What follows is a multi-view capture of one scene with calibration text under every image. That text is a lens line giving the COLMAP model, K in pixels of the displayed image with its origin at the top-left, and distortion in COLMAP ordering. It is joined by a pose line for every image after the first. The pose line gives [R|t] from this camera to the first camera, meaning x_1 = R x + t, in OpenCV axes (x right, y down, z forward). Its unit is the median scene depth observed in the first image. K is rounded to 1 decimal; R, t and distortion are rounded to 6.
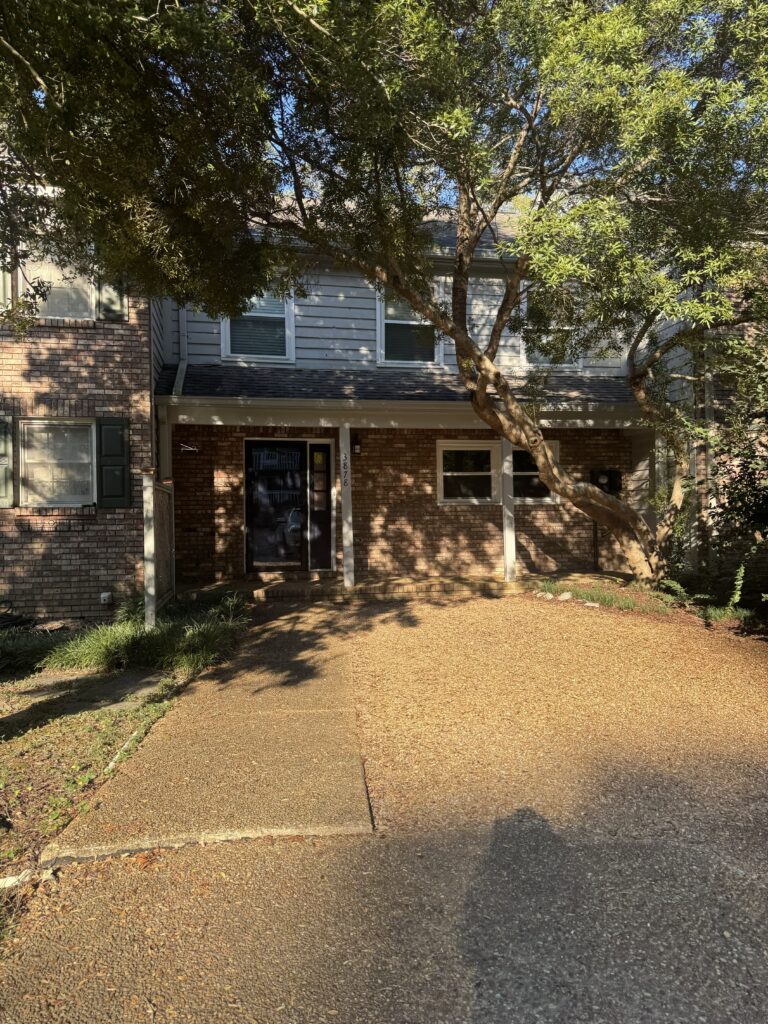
lens RADIAL K [[725.2, 0, 392.1], [0, 725.2, 507.0], [0, 0, 1]] dist [0.076346, -0.099959]
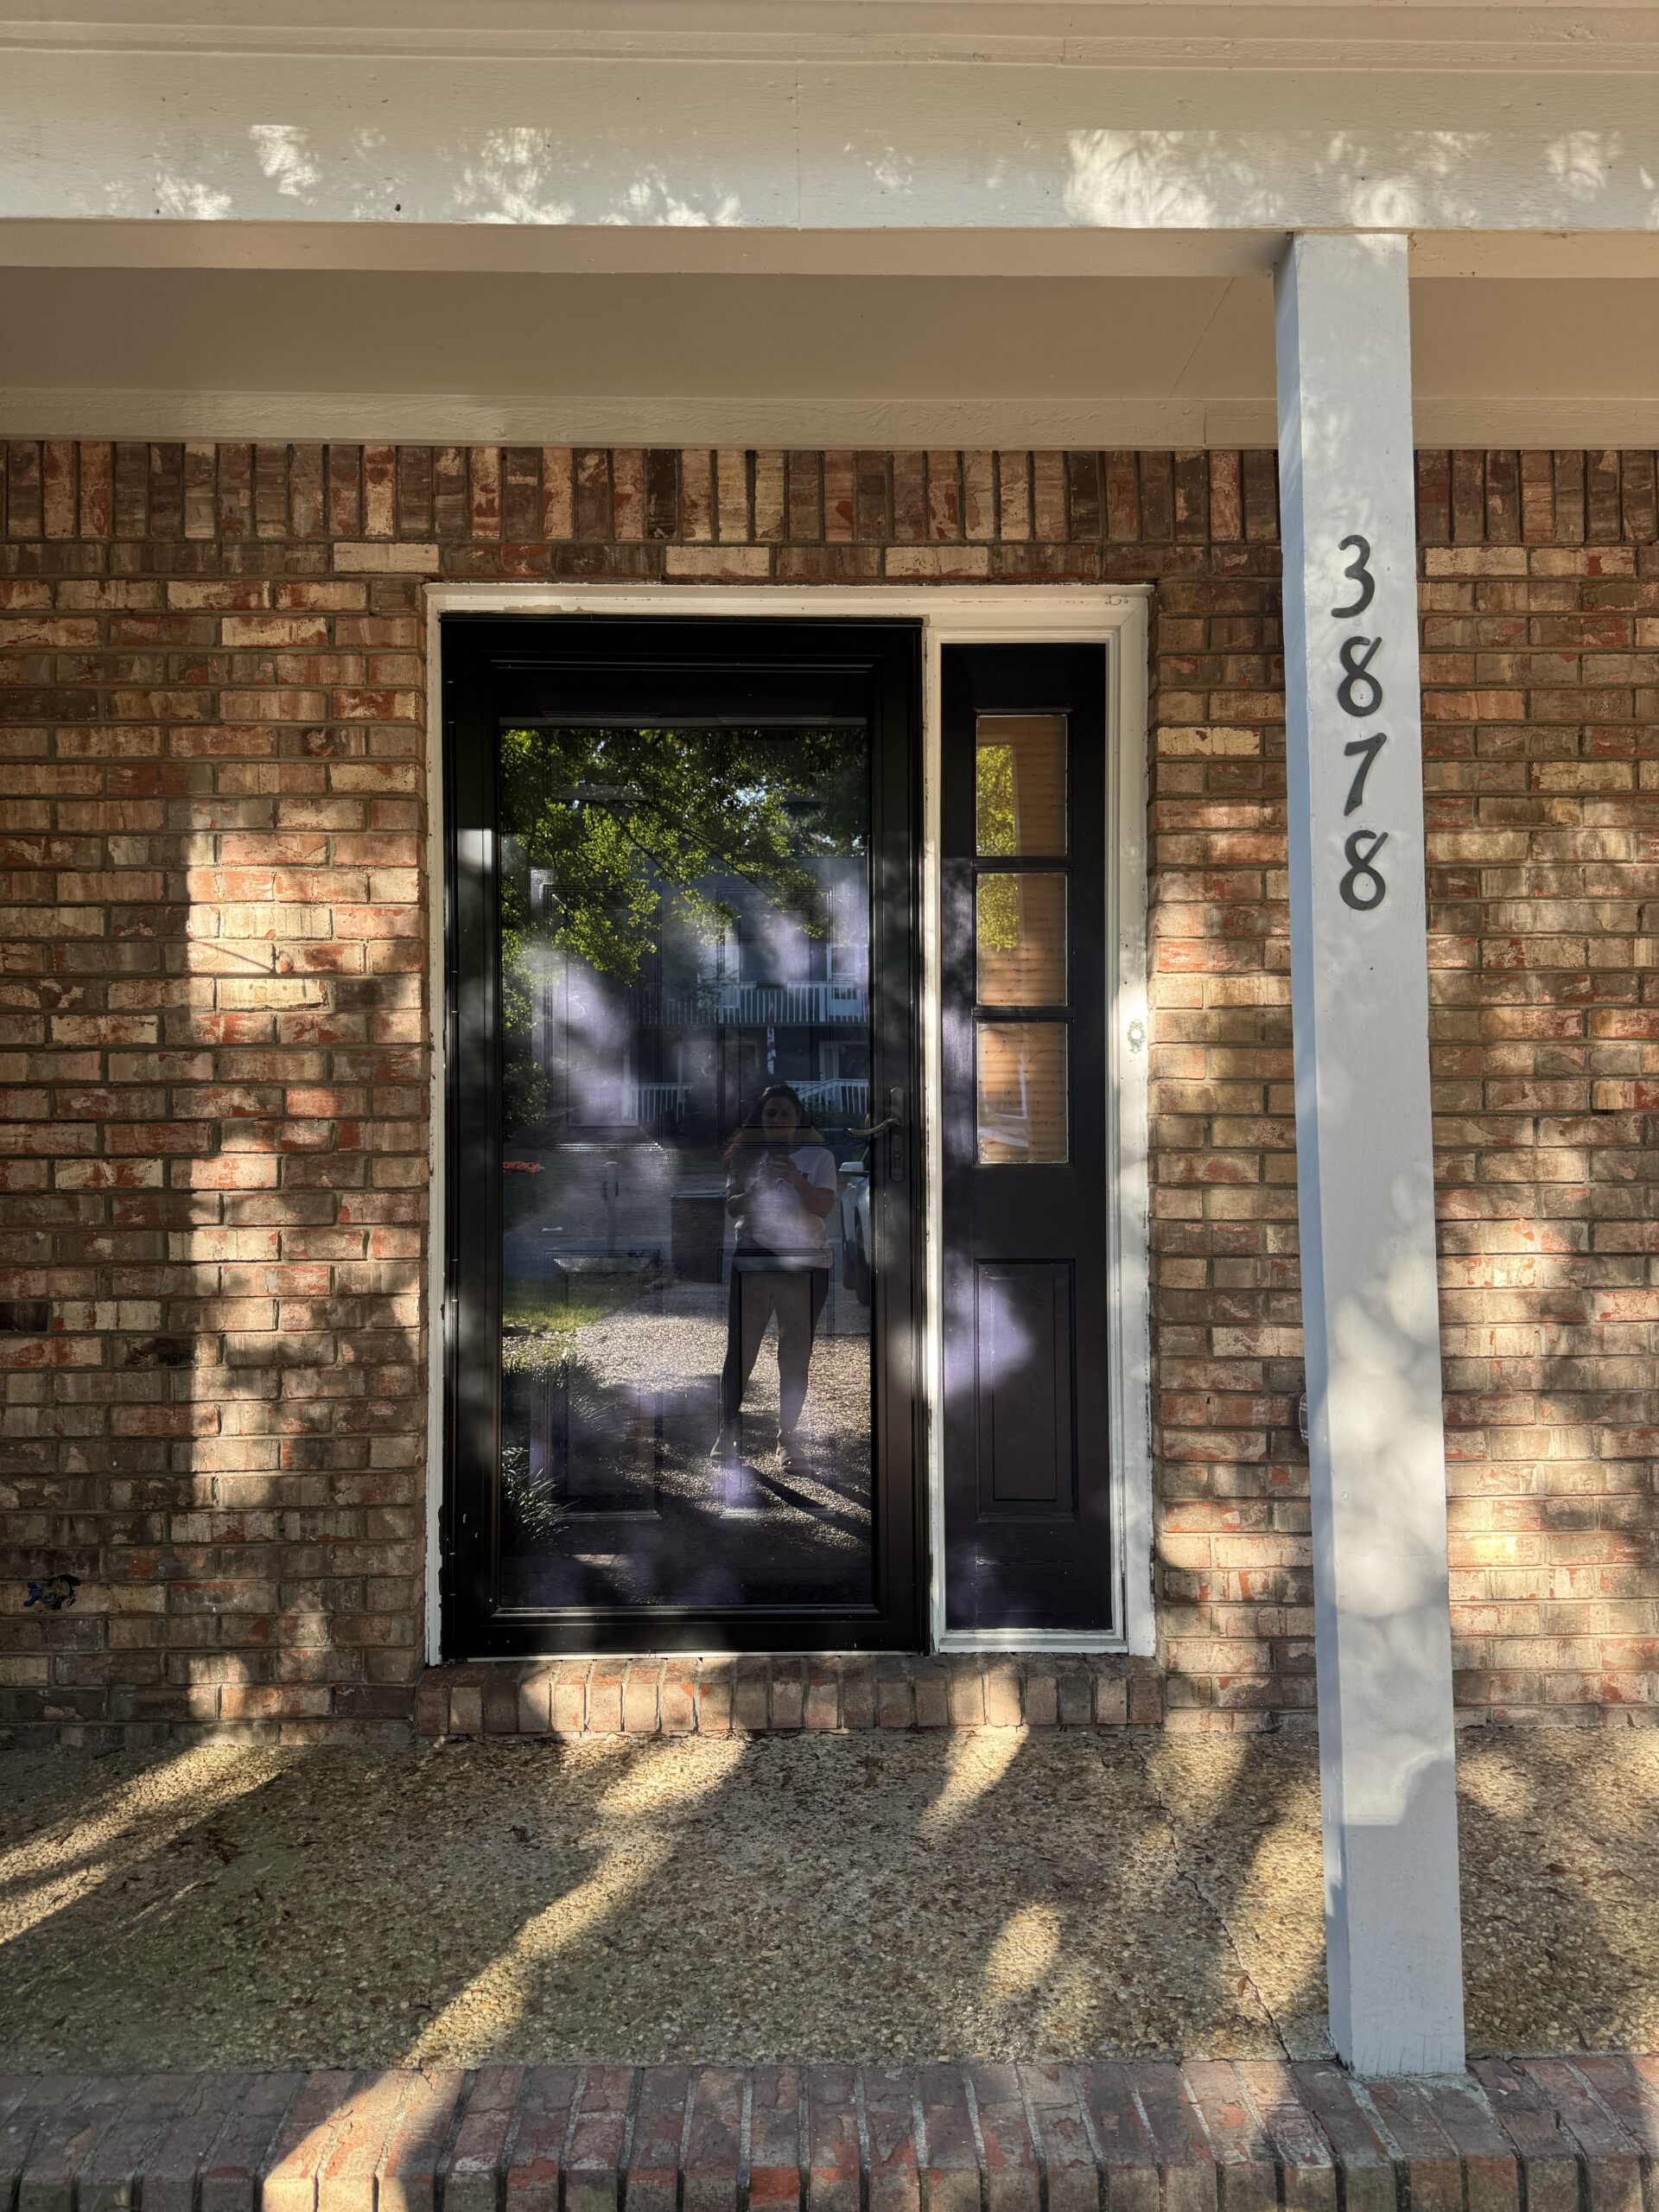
lens RADIAL K [[1566.6, 0, 833.5], [0, 1566.6, 1105.2], [0, 0, 1]] dist [0.076346, -0.099959]
pose [[0.984787, 0.001336, -0.173762, -0.086199], [-0.003514, 0.999919, -0.012230, -0.002675], [0.173731, 0.012655, 0.984712, 0.739806]]
